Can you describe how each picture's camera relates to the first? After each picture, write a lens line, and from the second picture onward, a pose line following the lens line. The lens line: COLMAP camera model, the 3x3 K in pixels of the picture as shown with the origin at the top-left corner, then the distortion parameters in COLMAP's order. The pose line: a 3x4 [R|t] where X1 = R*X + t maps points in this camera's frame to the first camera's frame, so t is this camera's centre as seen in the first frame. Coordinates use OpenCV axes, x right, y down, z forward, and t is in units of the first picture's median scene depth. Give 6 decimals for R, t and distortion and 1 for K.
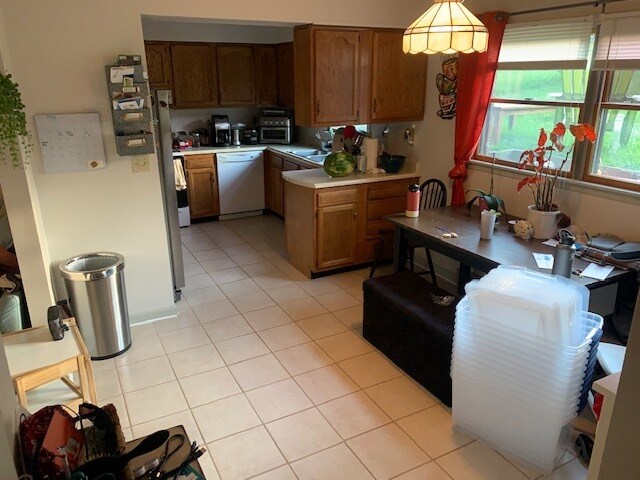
lens RADIAL K [[490.3, 0, 321.3], [0, 490.3, 240.7], [0, 0, 1]] dist [0.027571, -0.004501]
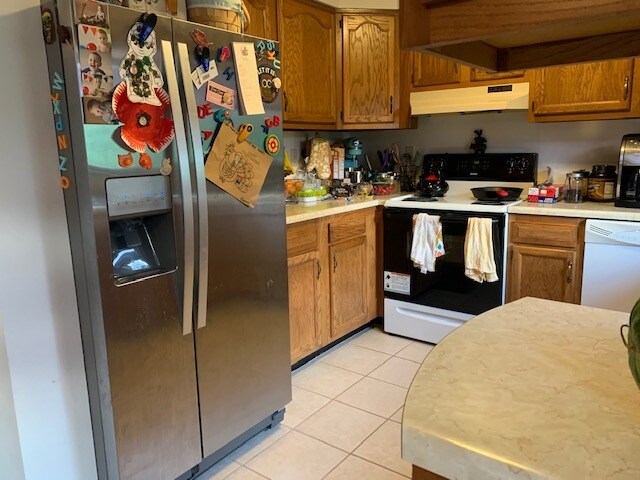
lens RADIAL K [[490.3, 0, 321.3], [0, 490.3, 240.7], [0, 0, 1]] dist [0.027571, -0.004501]
pose [[0.418191, 0.164447, -0.893350, 0.077888], [-0.273841, 0.960545, 0.048627, -0.123272], [0.866099, 0.224301, 0.446723, 0.644946]]
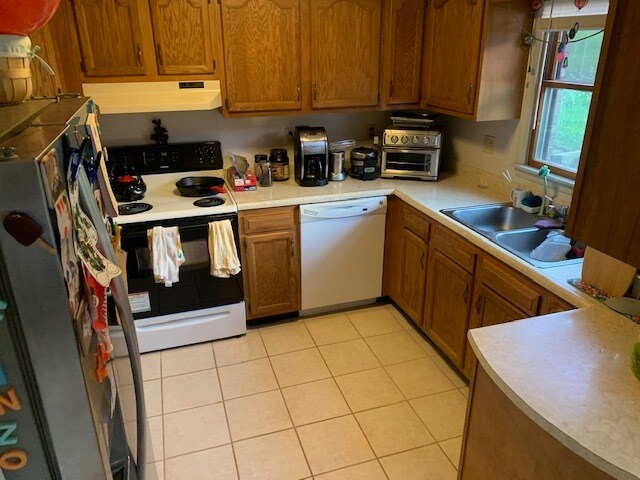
lens RADIAL K [[490.3, 0, 321.3], [0, 490.3, 240.7], [0, 0, 1]] dist [0.027571, -0.004501]
pose [[0.984411, 0.061454, -0.164797, -0.107842], [-0.051960, 0.996765, 0.061320, -0.180653], [0.168033, -0.051802, 0.984419, 0.512702]]
